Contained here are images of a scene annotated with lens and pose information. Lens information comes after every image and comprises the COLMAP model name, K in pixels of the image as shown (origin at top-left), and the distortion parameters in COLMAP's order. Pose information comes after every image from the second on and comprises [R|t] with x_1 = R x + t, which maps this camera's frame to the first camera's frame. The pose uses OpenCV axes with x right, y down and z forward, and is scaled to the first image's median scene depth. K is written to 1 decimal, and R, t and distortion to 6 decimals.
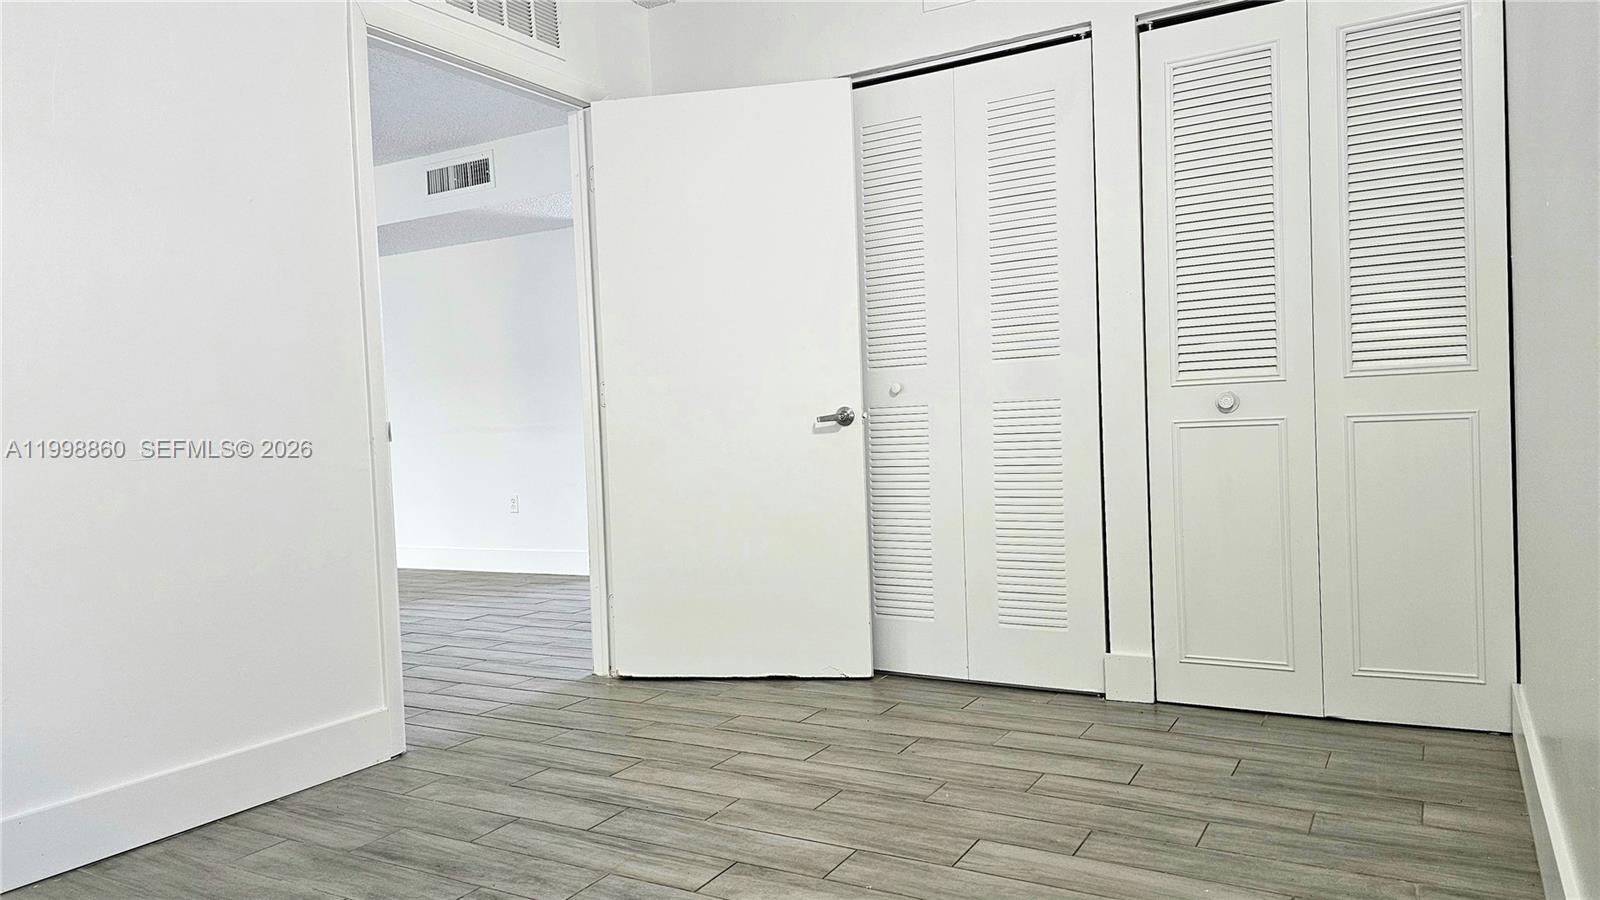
lens RADIAL K [[1076.0, 0, 800.0], [0, 1076.0, 450.0], [0, 0, 1]] dist [0.098140, -0.083993]
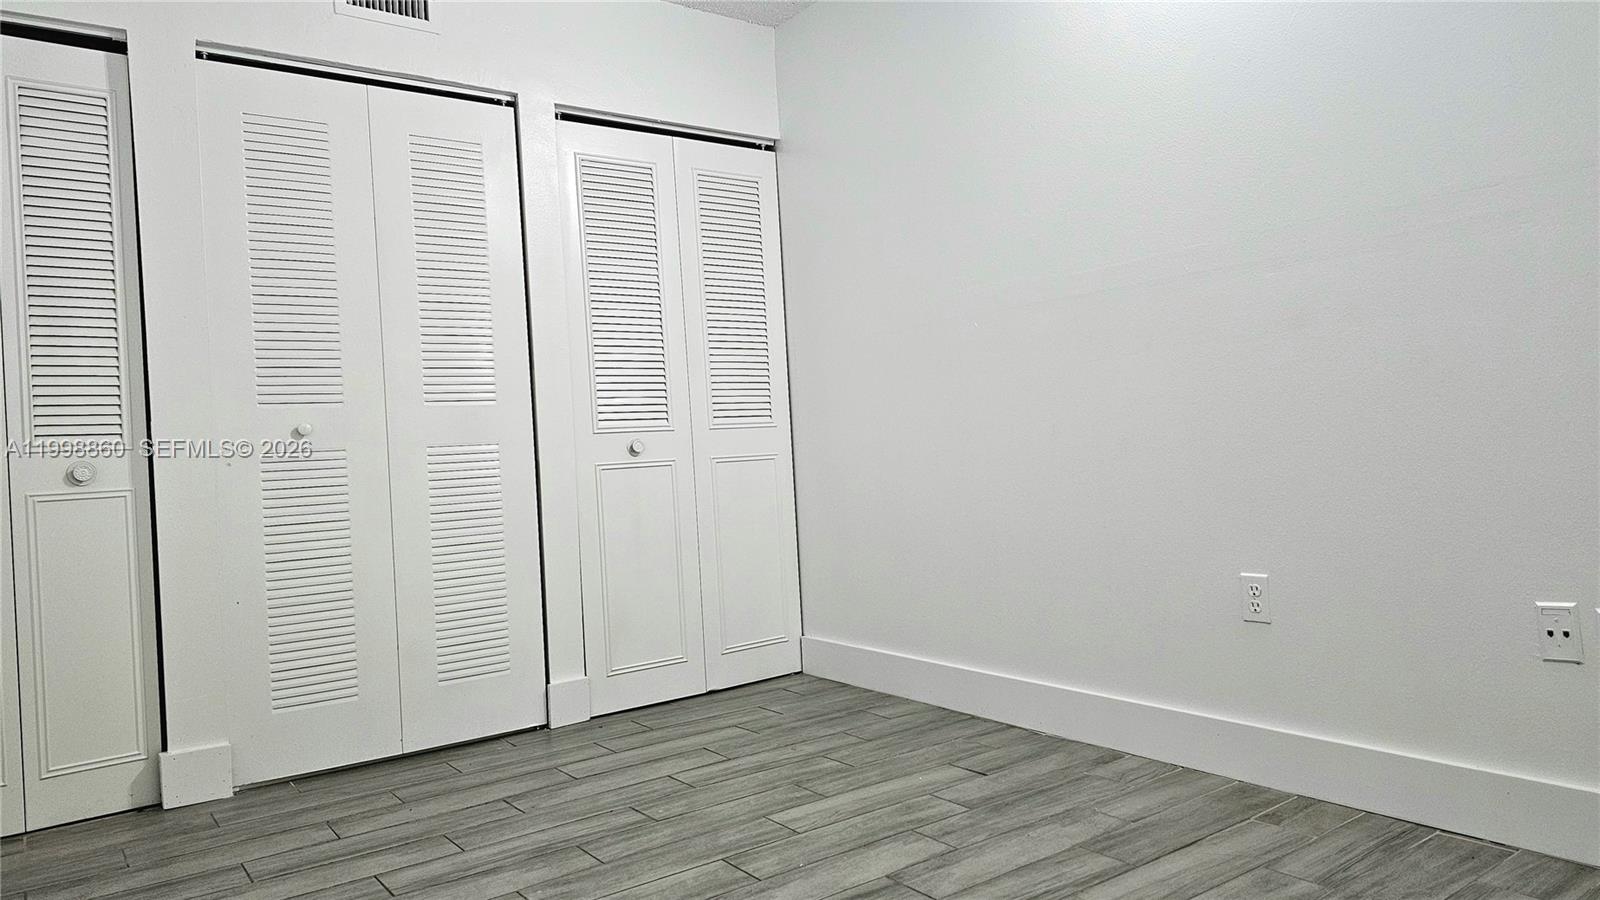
lens RADIAL K [[1076.0, 0, 800.0], [0, 1076.0, 450.0], [0, 0, 1]] dist [0.098140, -0.083993]
pose [[0.411516, 0.019288, 0.911199, -0.686849], [0.061165, 0.996938, -0.048726, 0.031157], [-0.909348, 0.075785, 0.409076, 0.390721]]
